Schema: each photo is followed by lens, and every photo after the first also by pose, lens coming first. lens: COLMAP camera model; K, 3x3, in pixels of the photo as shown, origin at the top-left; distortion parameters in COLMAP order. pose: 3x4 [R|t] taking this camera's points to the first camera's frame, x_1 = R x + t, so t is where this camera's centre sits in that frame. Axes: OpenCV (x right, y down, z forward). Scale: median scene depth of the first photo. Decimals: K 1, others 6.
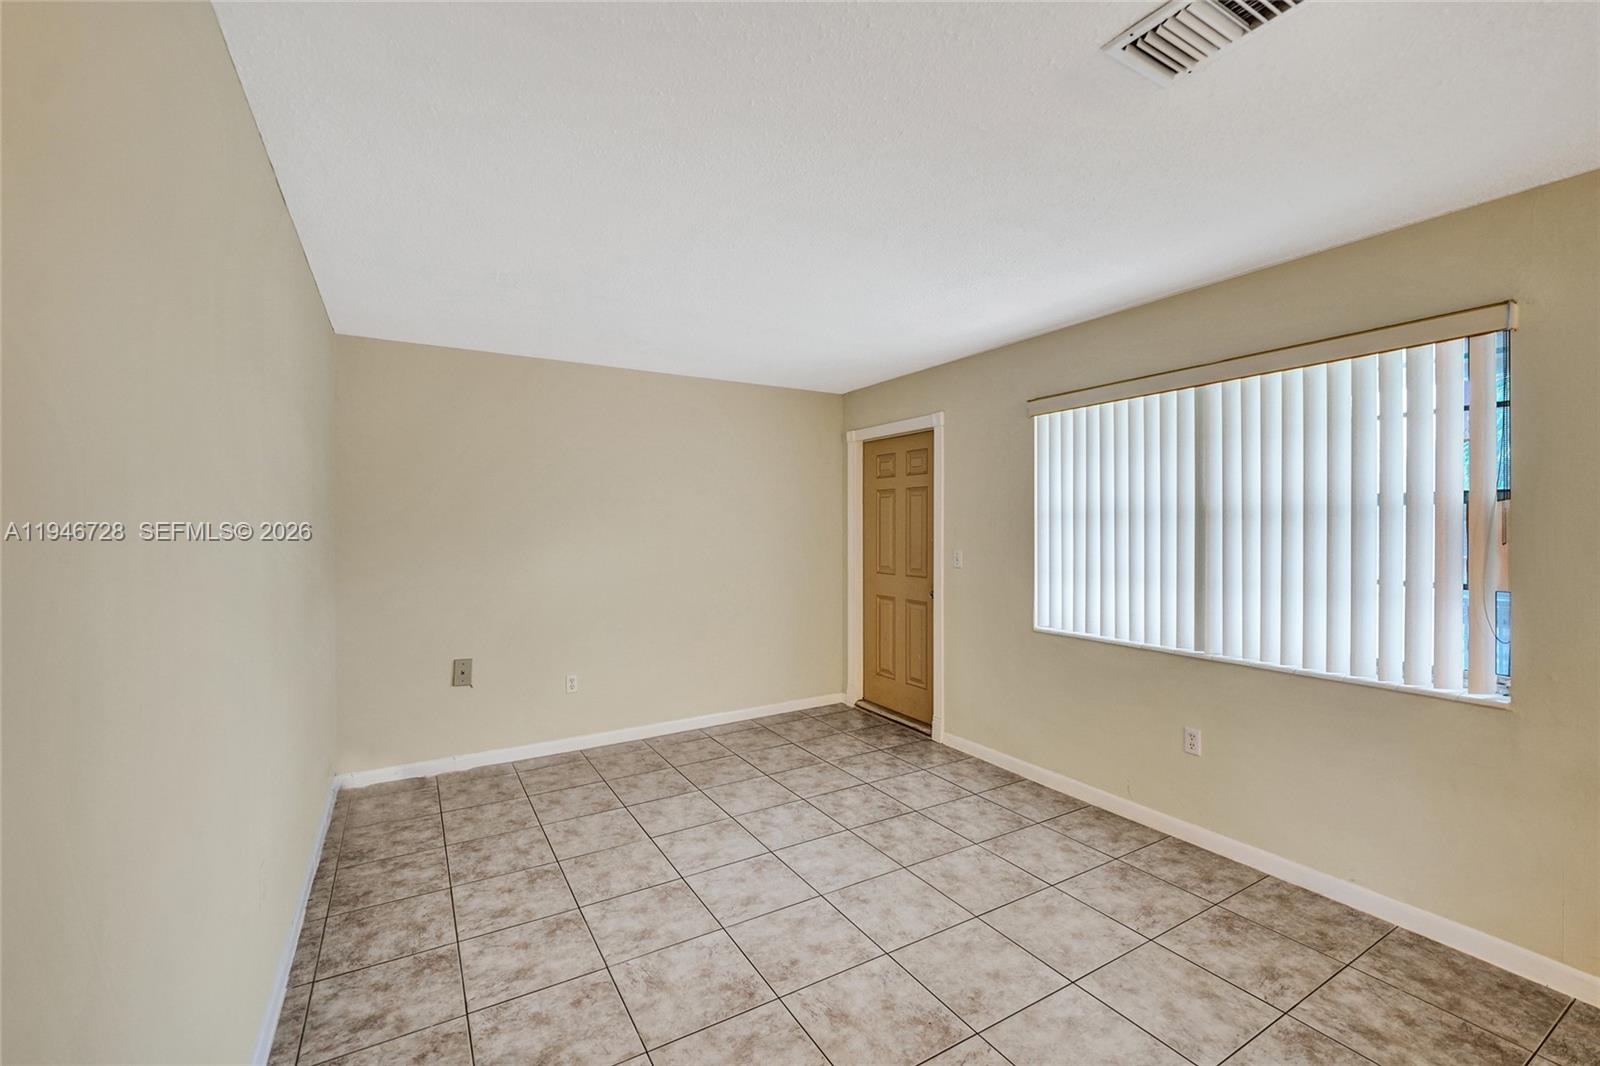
lens RADIAL K [[667.8, 0, 792.4], [0, 667.8, 531.6], [0, 0, 1]] dist [-0.014160, -0.000017]
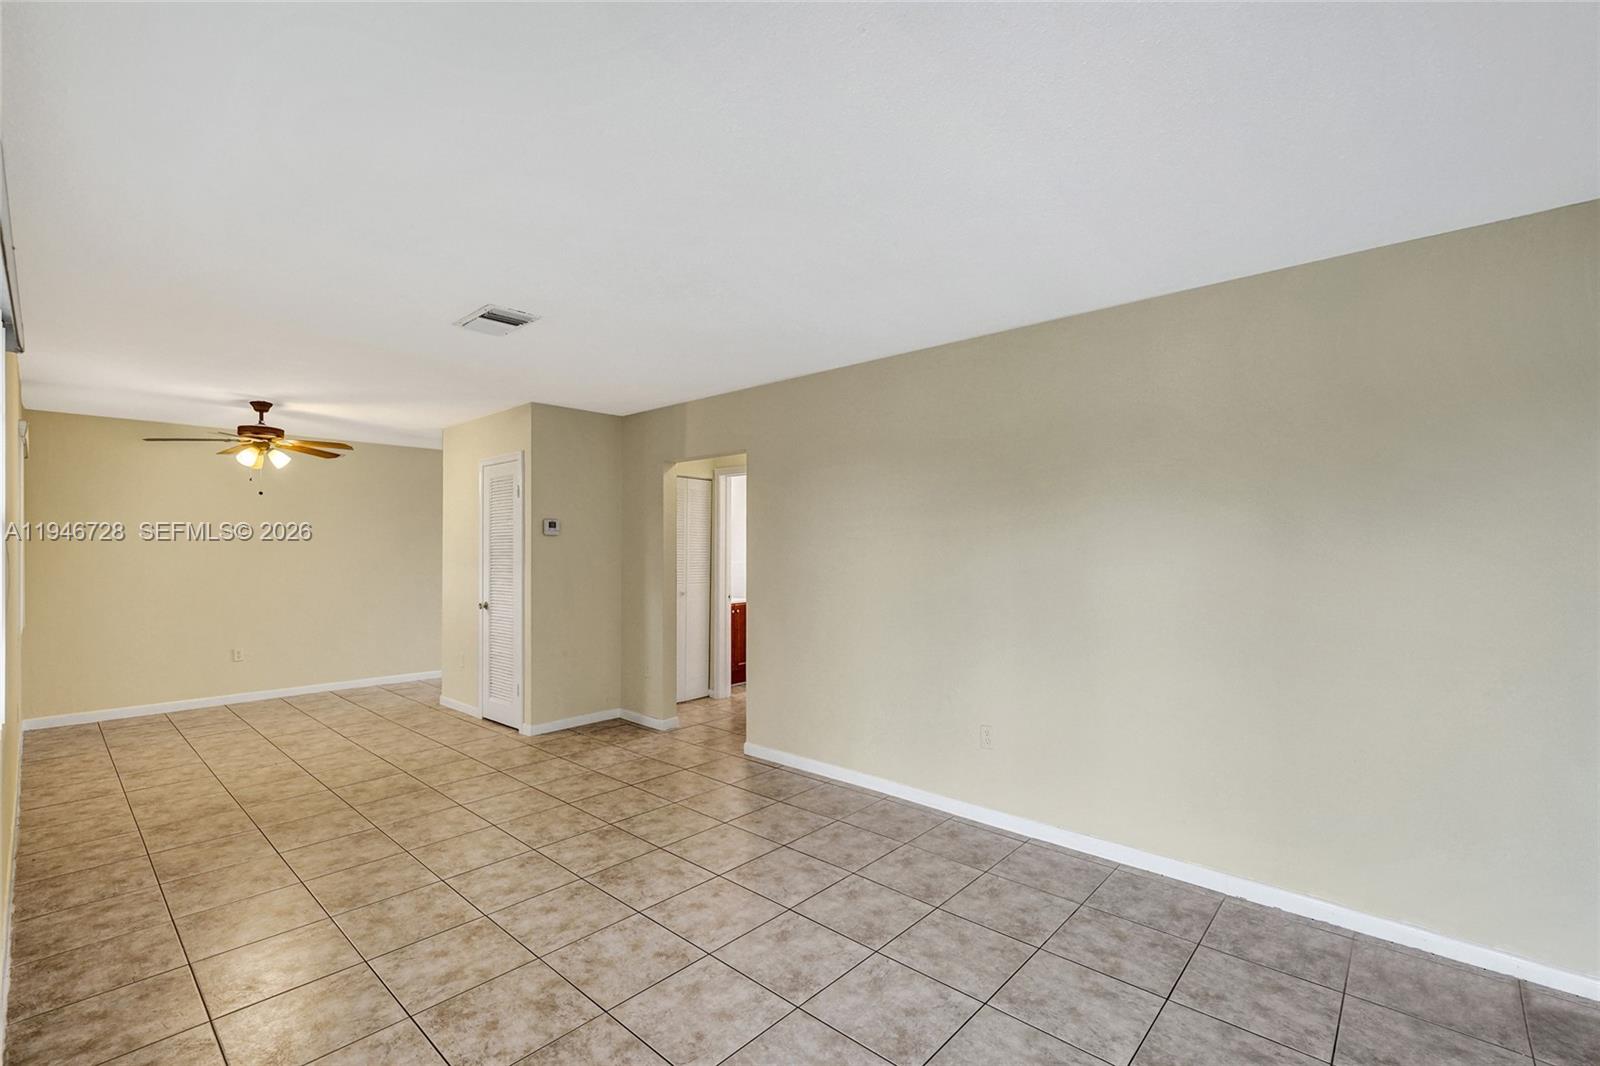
lens RADIAL K [[667.8, 0, 792.4], [0, 667.8, 531.6], [0, 0, 1]] dist [-0.014160, -0.000017]
pose [[-0.949002, -0.003909, -0.315247, 0.219640], [0.000450, 0.999905, -0.013753, -0.008961], [0.315271, -0.013194, -0.948910, 1.879715]]
